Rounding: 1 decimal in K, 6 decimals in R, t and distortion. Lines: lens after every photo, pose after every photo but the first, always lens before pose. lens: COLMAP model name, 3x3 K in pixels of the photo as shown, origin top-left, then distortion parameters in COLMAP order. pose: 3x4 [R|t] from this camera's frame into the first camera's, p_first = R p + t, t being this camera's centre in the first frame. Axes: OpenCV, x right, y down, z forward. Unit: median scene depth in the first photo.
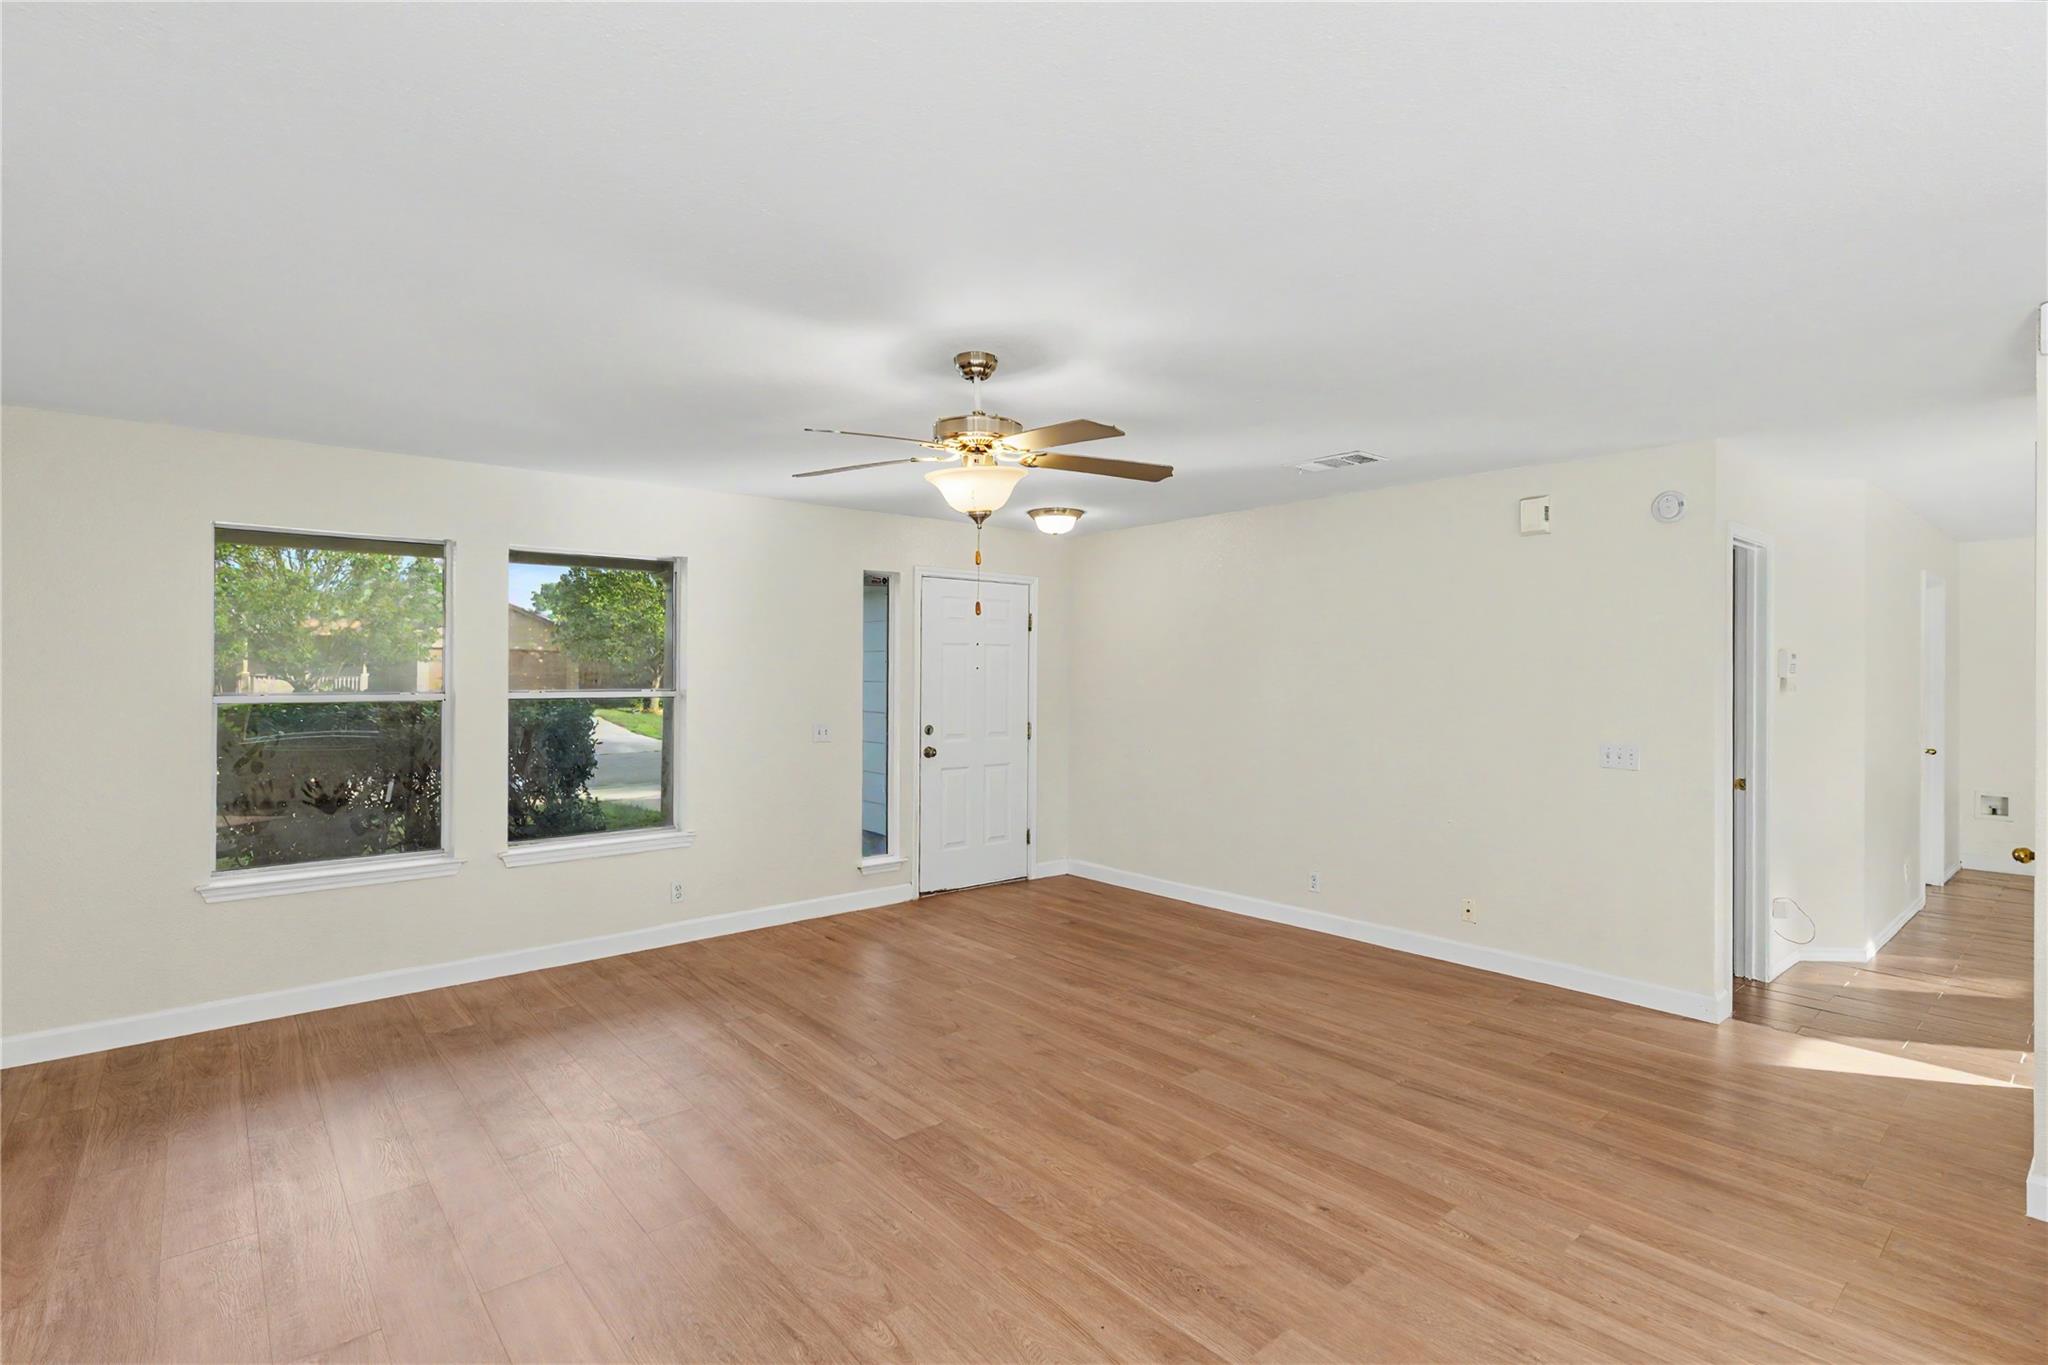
lens RADIAL K [[984.0, 0, 1032.3], [0, 984.0, 659.9], [0, 0, 1]] dist [0.004354, 0.000079]
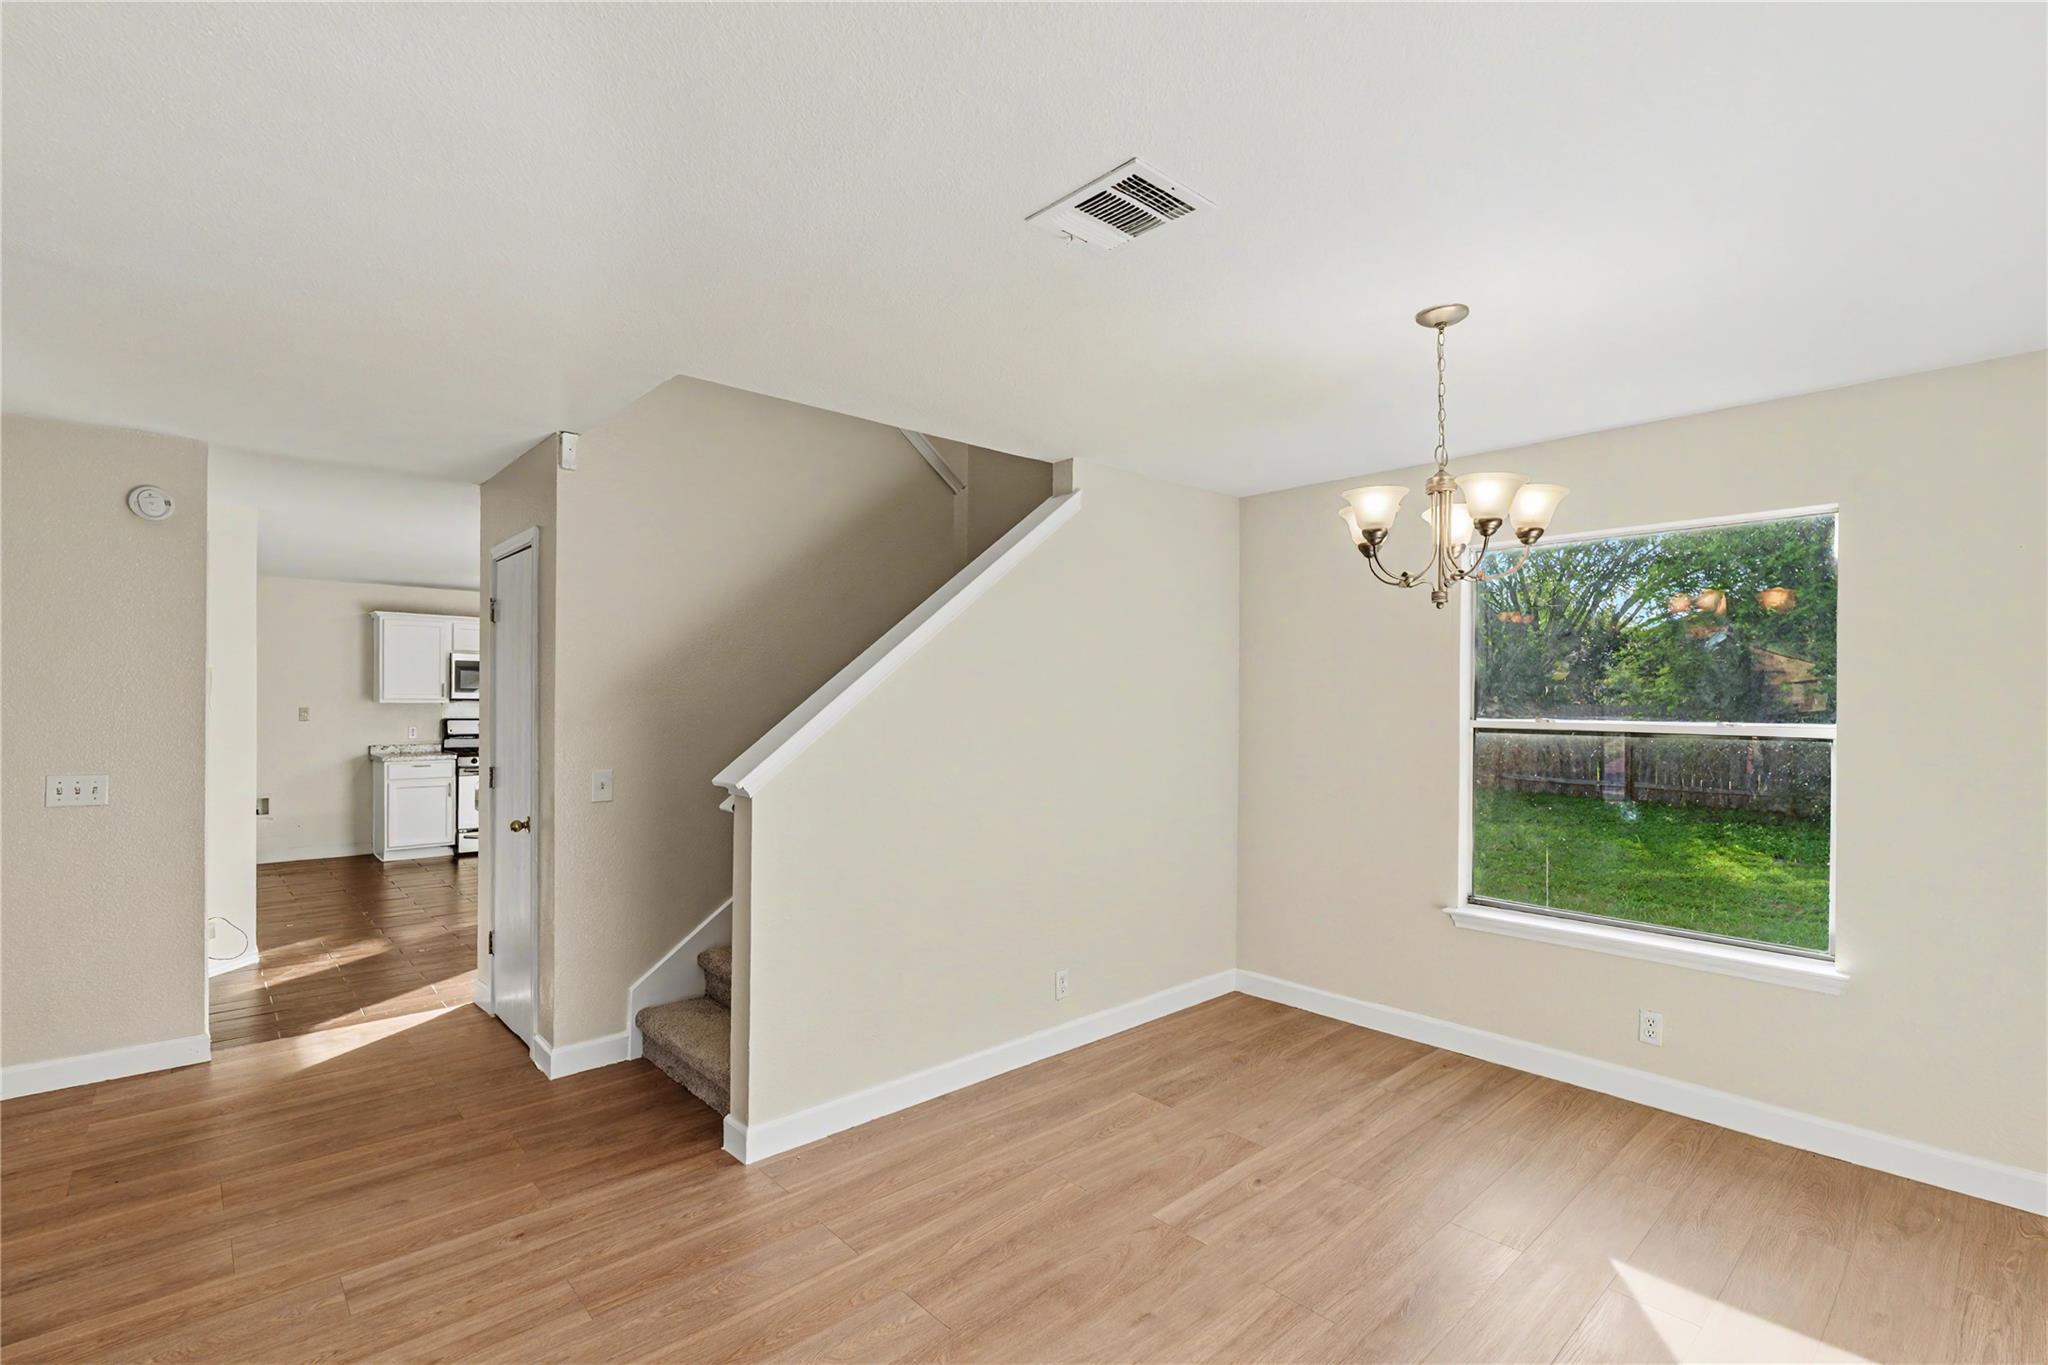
lens RADIAL K [[927.5, 0, 1018.4], [0, 927.5, 692.8], [0, 0, 1]] dist [-0.002029, 0.000014]
pose [[-0.019034, 0.002188, 0.999816, -0.242205], [-0.016953, 0.999853, -0.002511, 0.005112], [-0.999675, -0.016998, -0.018994, 0.283212]]
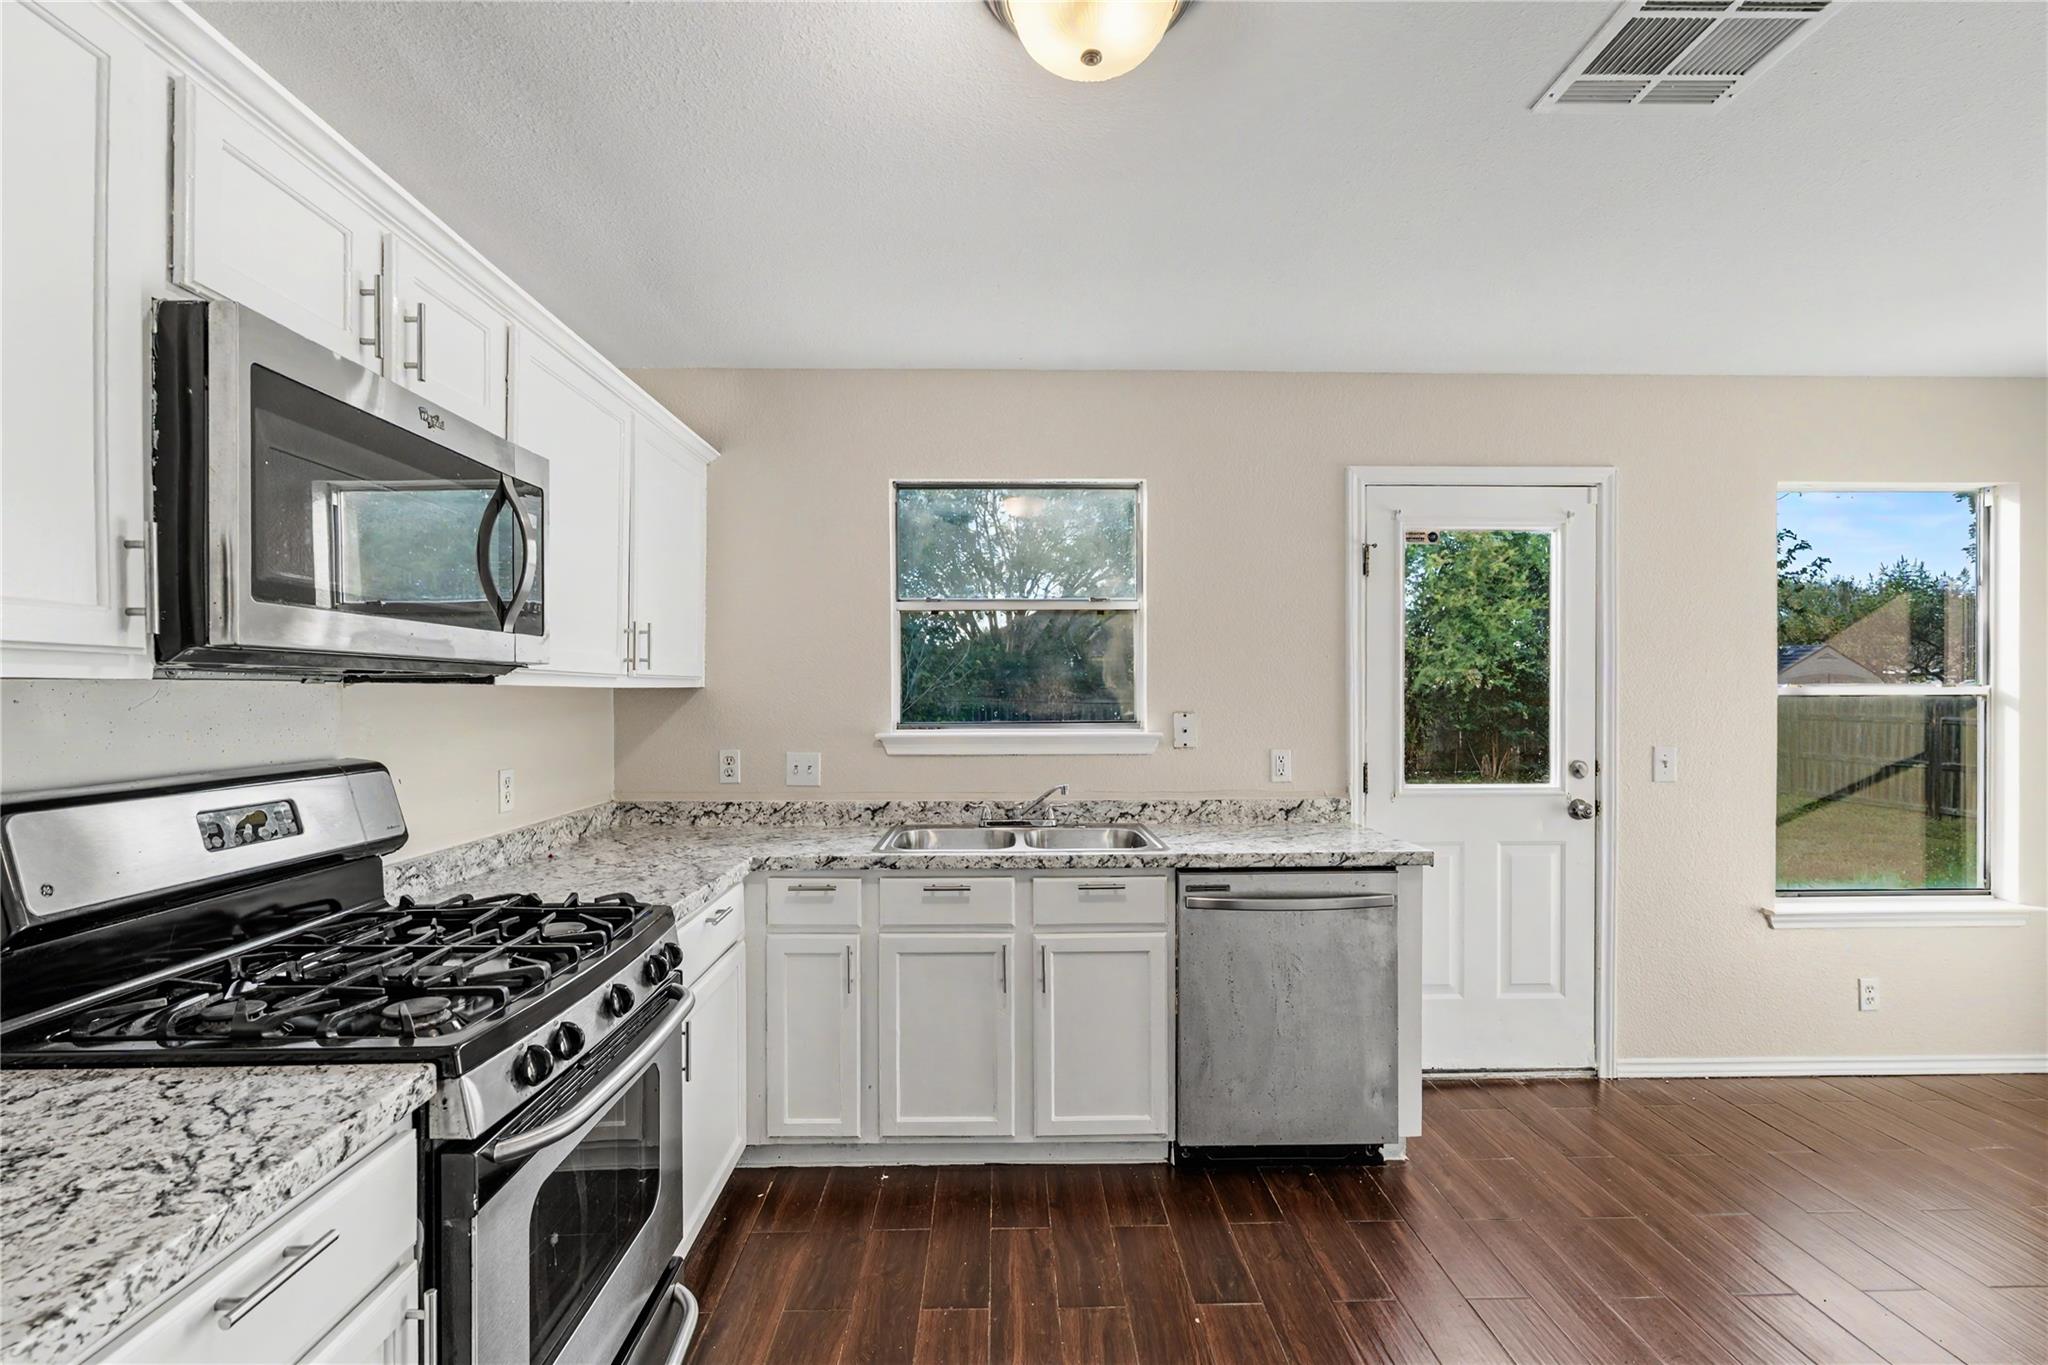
lens RADIAL K [[927.5, 0, 1018.4], [0, 927.5, 692.8], [0, 0, 1]] dist [-0.002029, 0.000014]
pose [[-0.767135, -0.001371, 0.641484, 1.786754], [-0.007816, 0.999943, -0.007210, 0.054884], [-0.641438, -0.010545, -0.767103, 1.783143]]
